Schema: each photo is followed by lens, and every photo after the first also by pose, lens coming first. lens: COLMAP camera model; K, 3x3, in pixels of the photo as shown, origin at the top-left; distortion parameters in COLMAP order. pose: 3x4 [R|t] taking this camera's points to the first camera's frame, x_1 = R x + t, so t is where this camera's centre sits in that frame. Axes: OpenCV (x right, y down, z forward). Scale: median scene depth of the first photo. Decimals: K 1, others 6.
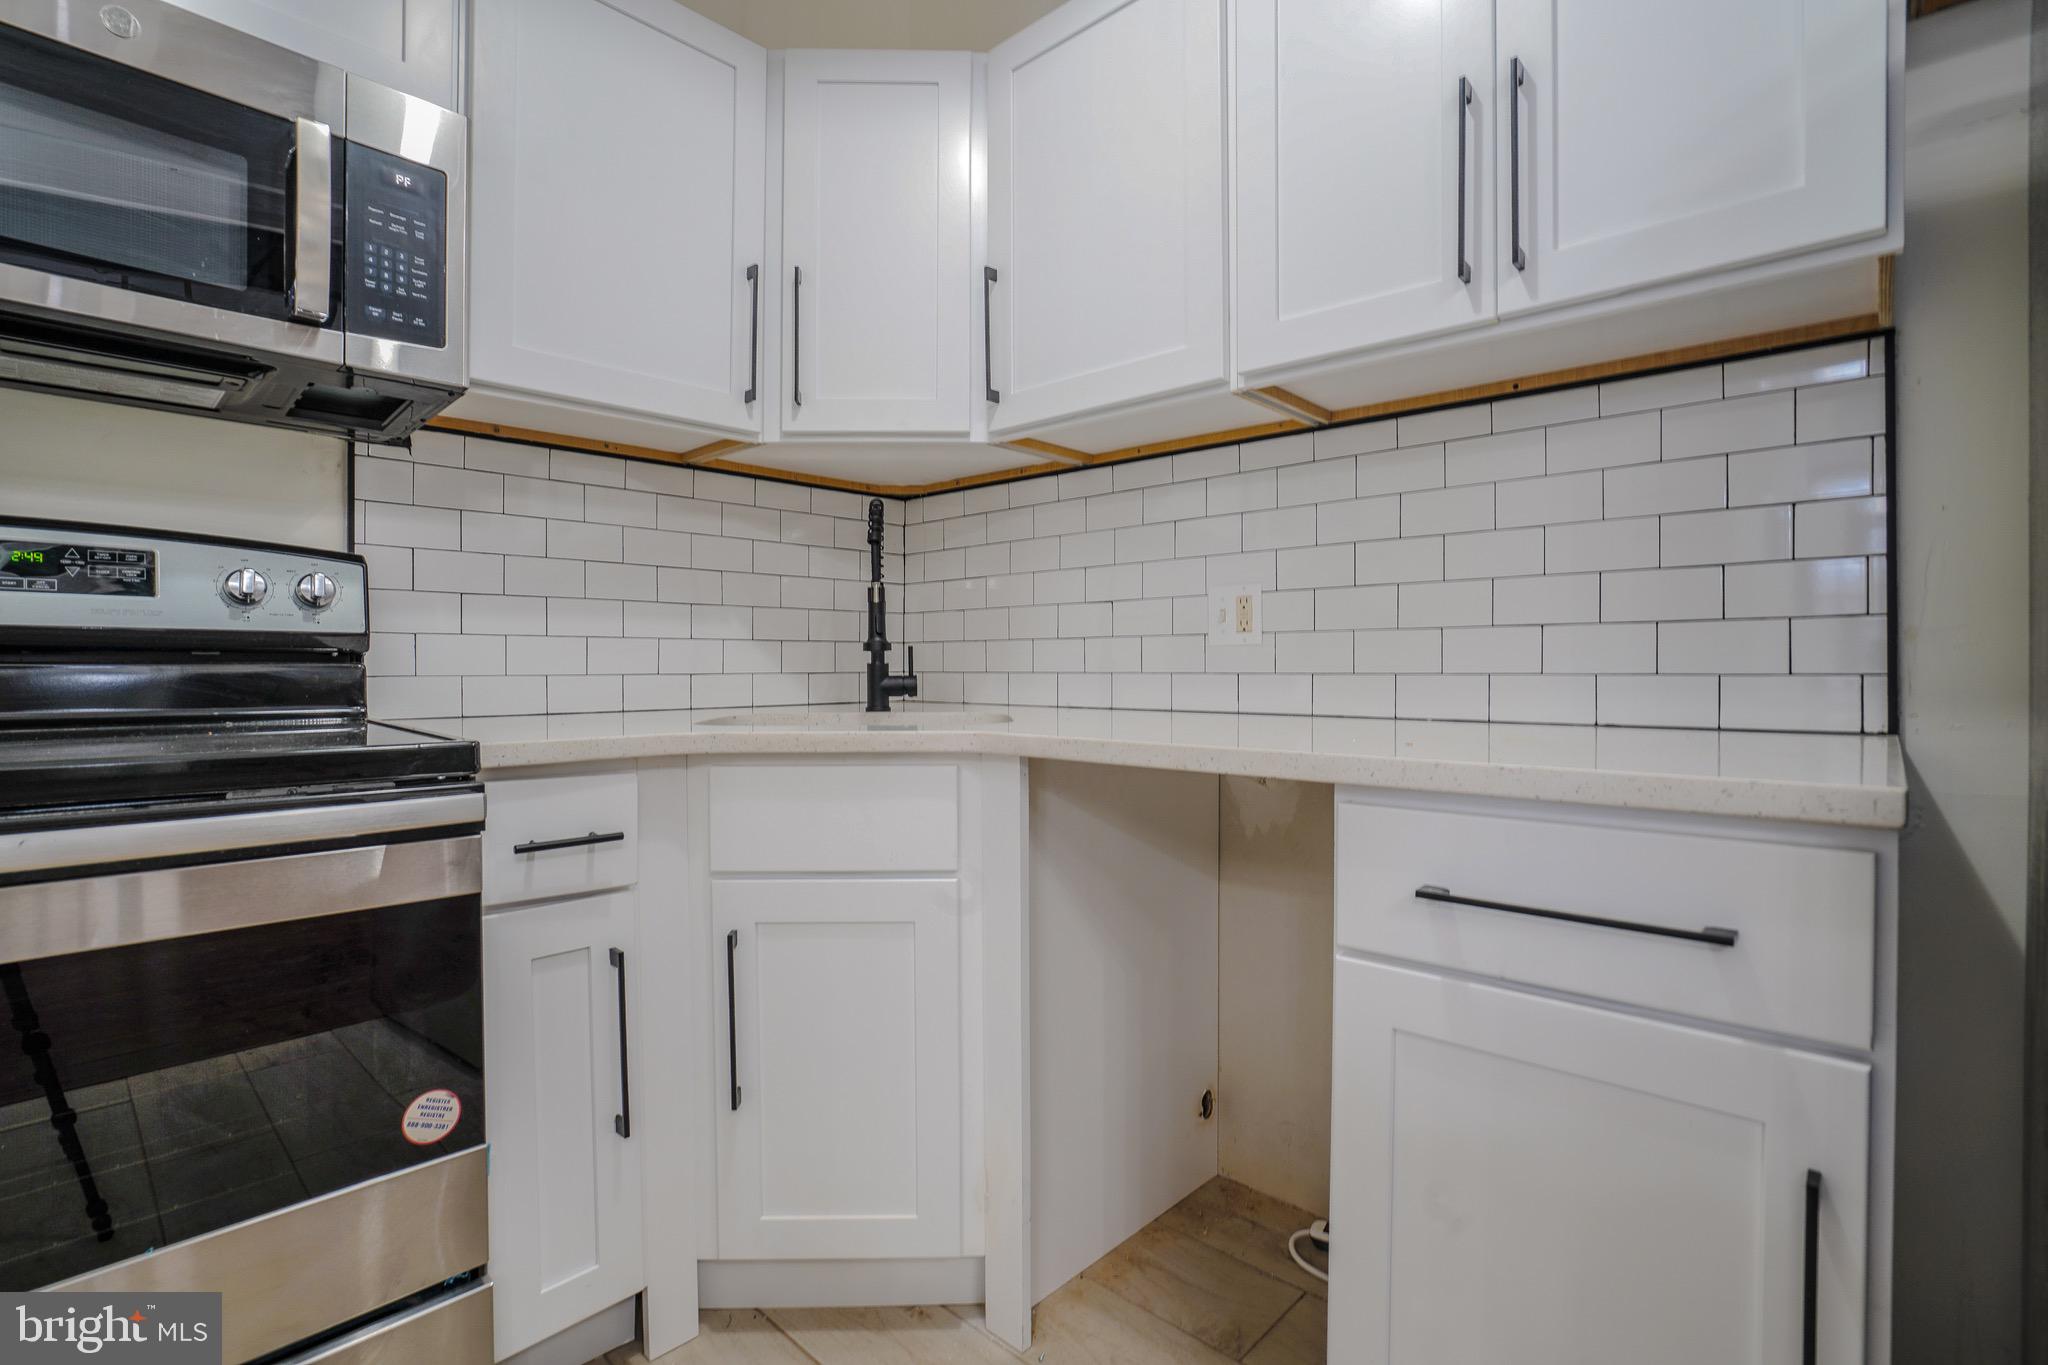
lens RADIAL K [[951.3, 0, 1013.6], [0, 951.3, 679.6], [0, 0, 1]] dist [-0.054027, 0.021123]
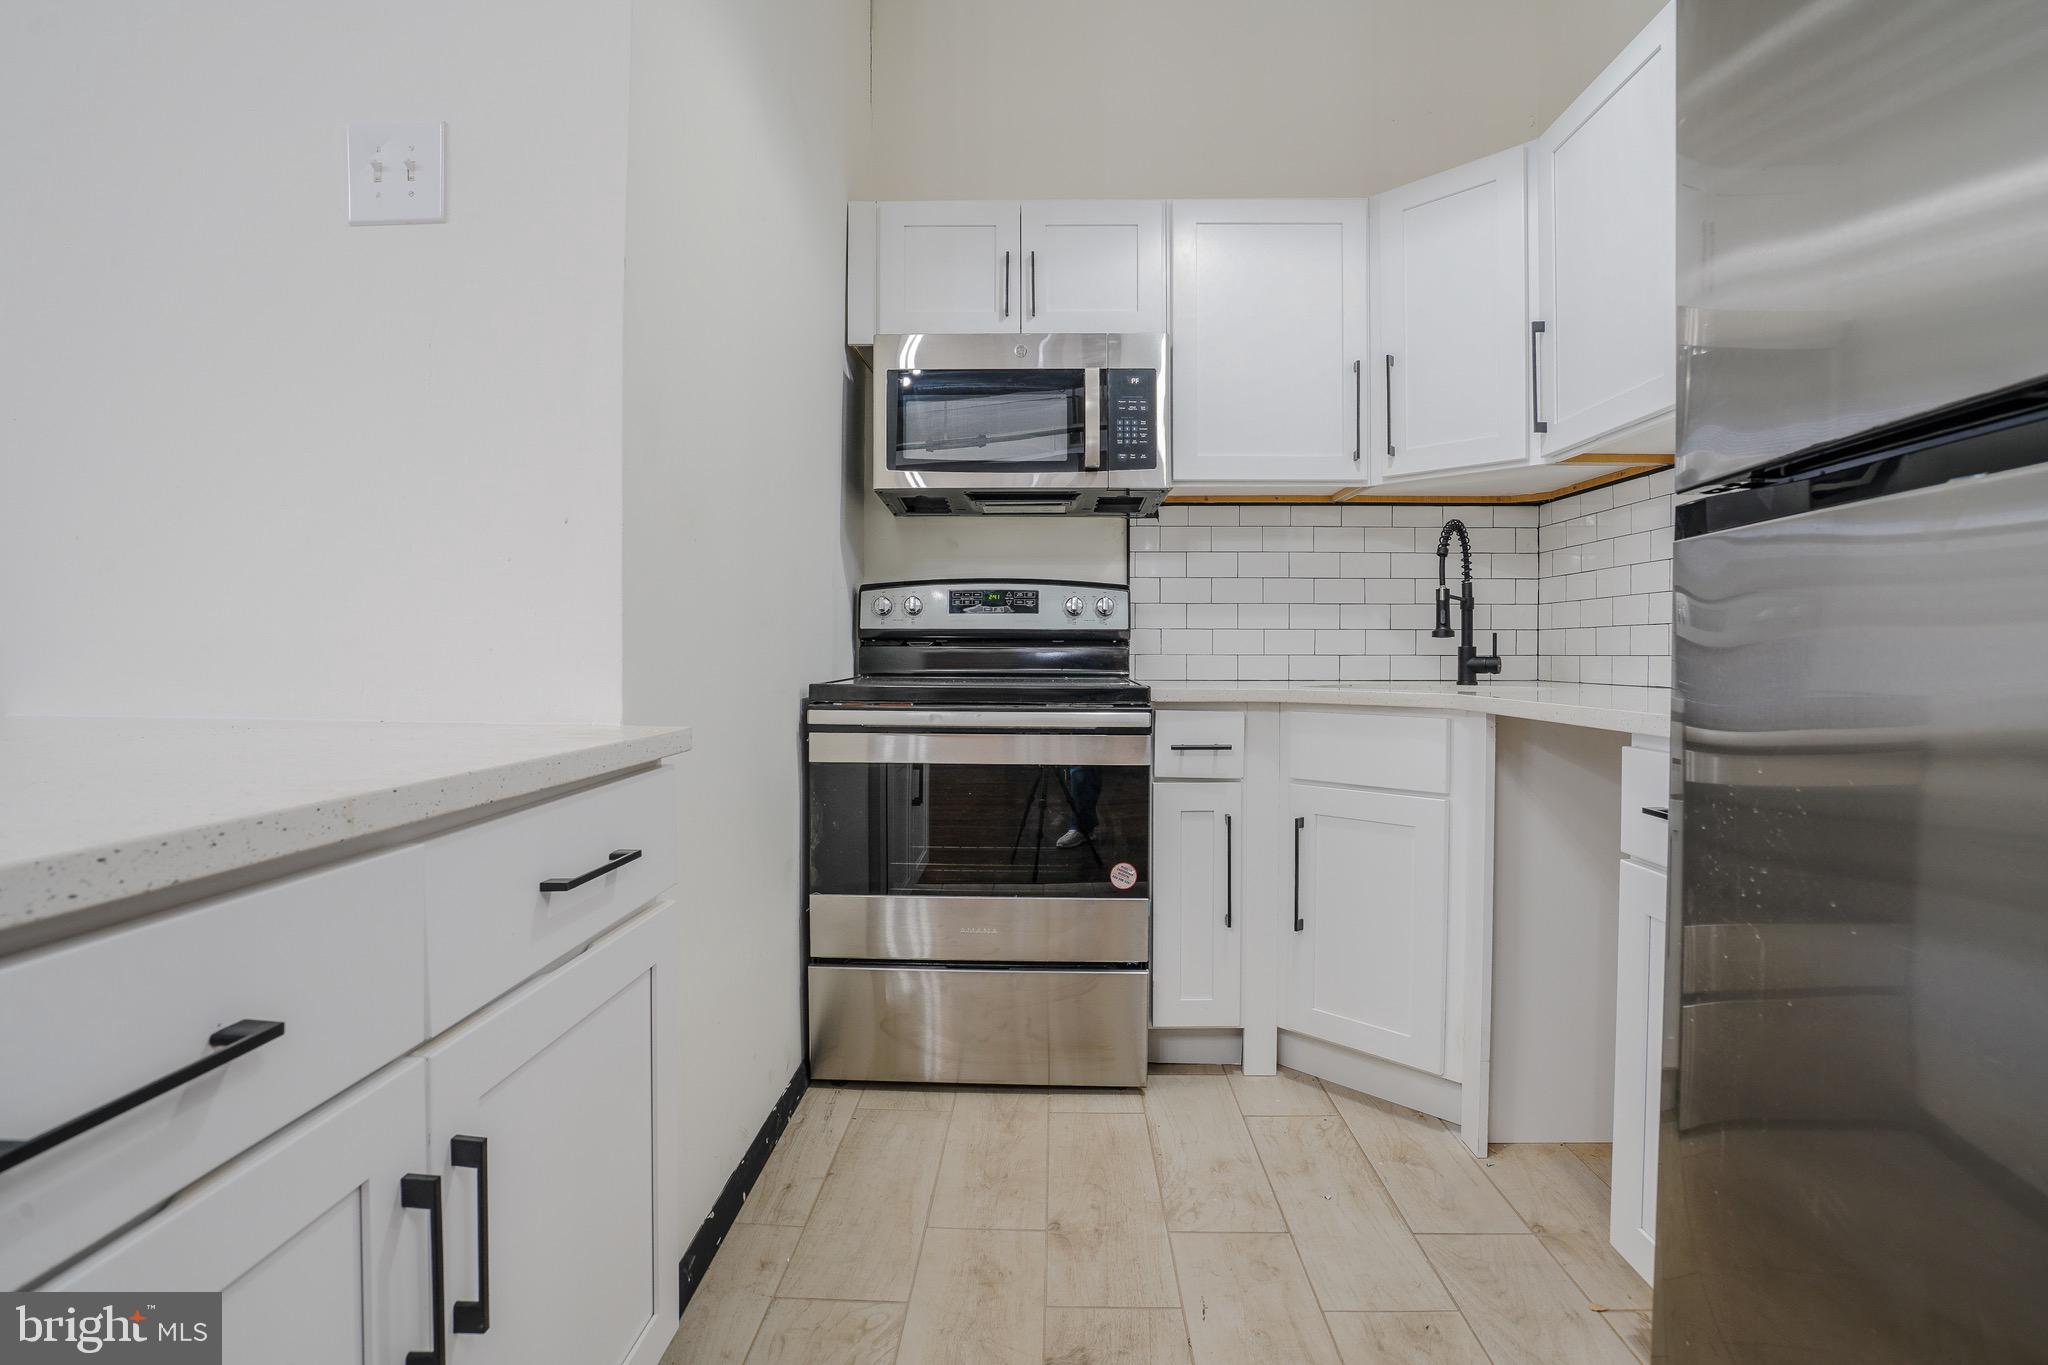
lens RADIAL K [[951.3, 0, 1034.5], [0, 951.3, 668.8], [0, 0, 1]] dist [-0.054027, 0.021123]
pose [[0.682967, 0.014088, -0.730313, 0.535116], [-0.013662, 0.999885, 0.006512, 0.016795], [0.730321, 0.005530, 0.683081, -0.388172]]
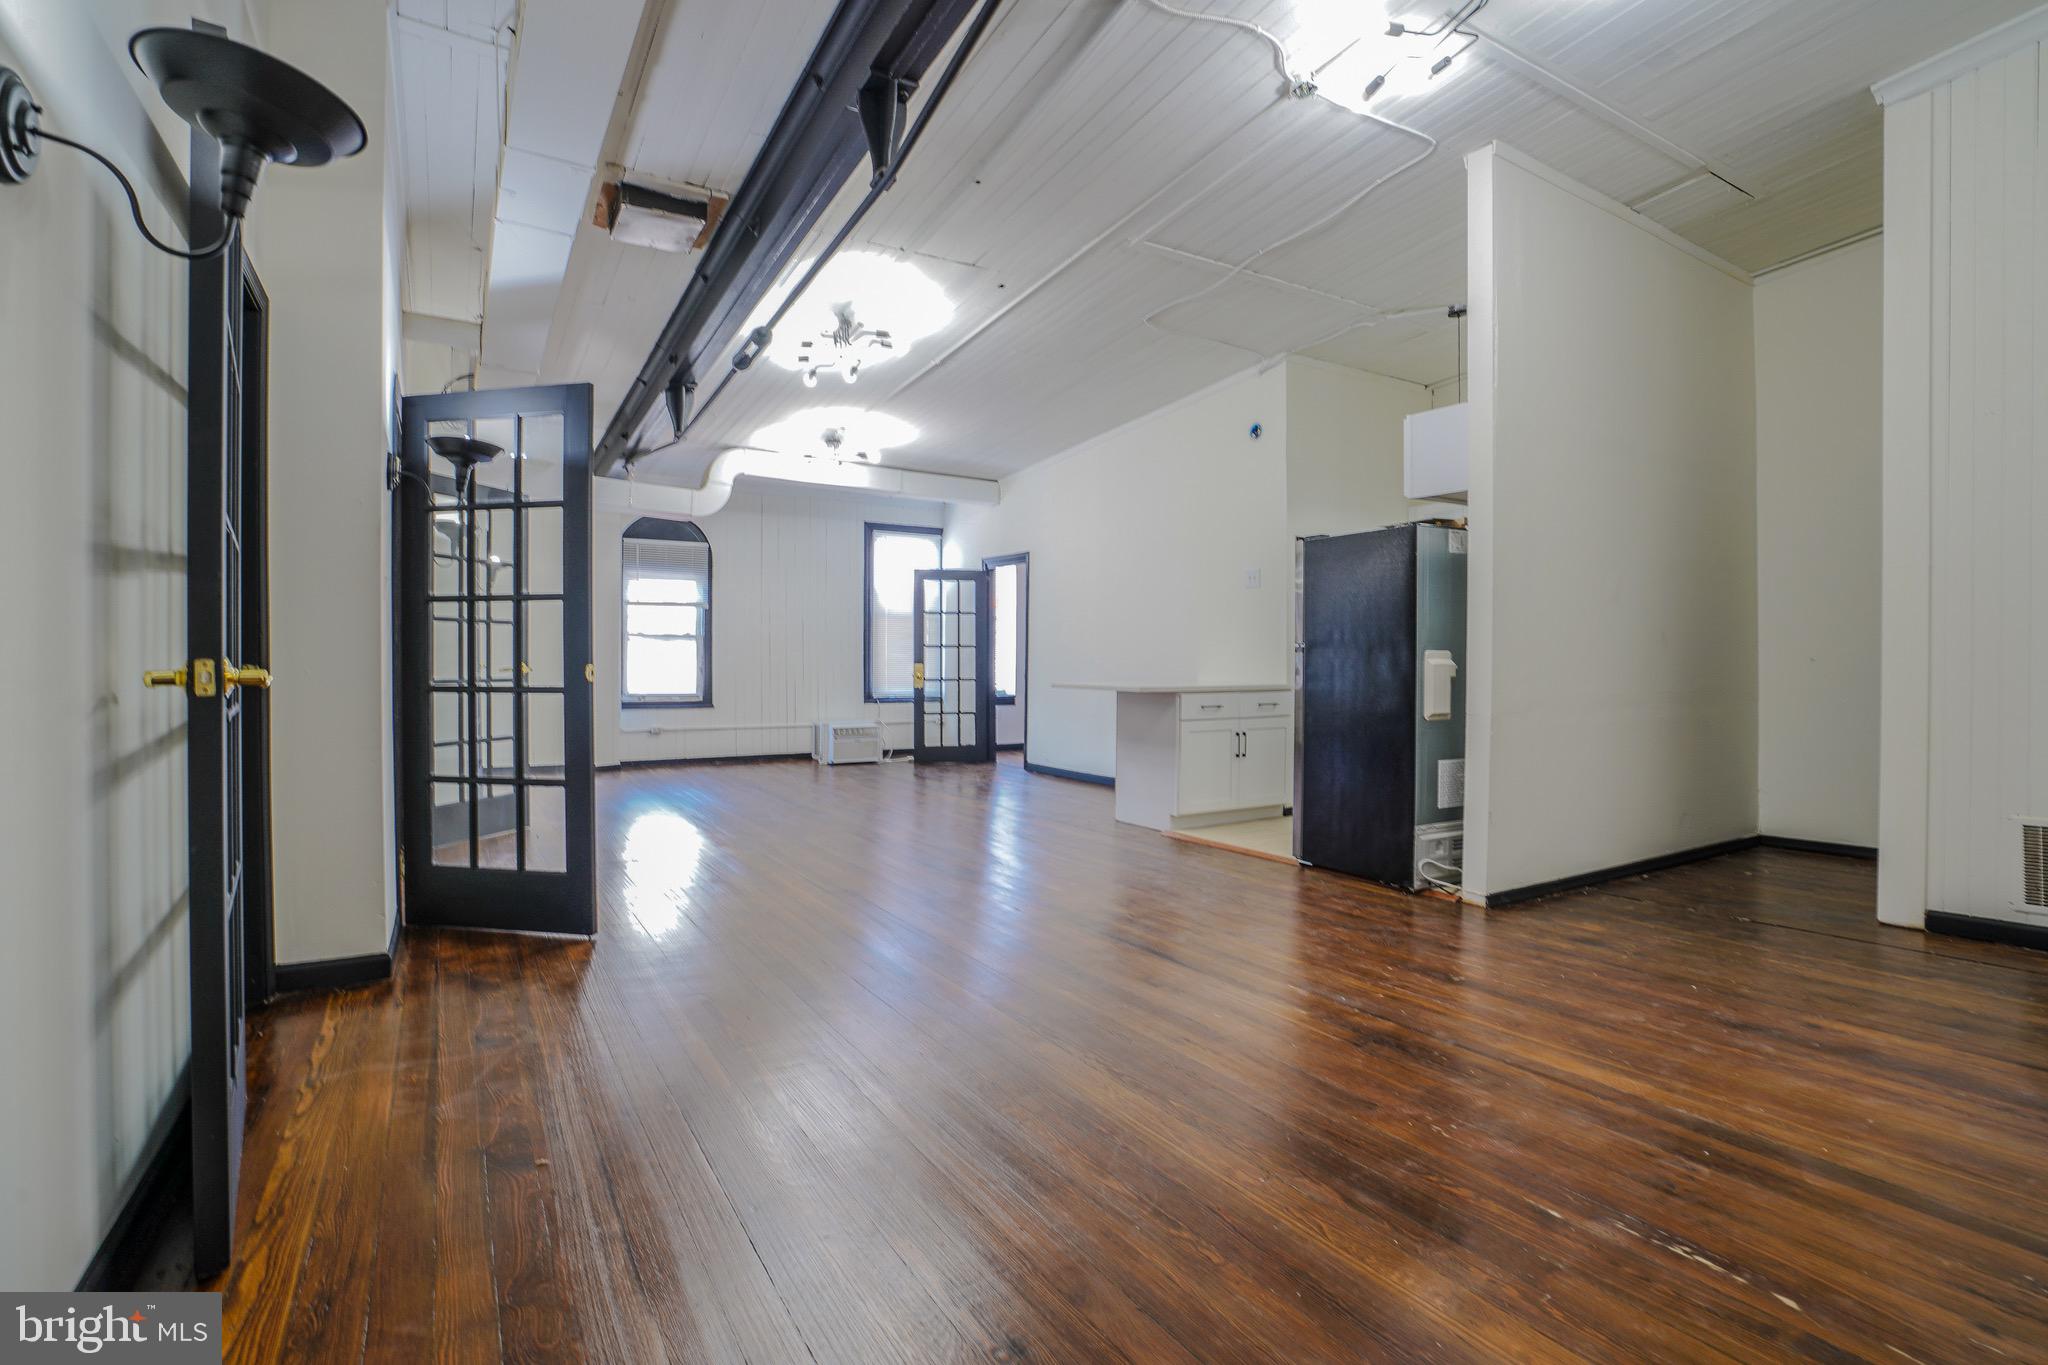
lens RADIAL K [[951.3, 0, 995.1], [0, 951.3, 691.6], [0, 0, 1]] dist [-0.054027, 0.021123]
pose [[-0.271422, 0.026173, -0.962104, 4.376332], [-0.012579, 0.999448, 0.030738, -0.004503], [0.962378, 0.020445, -0.270943, -0.186106]]
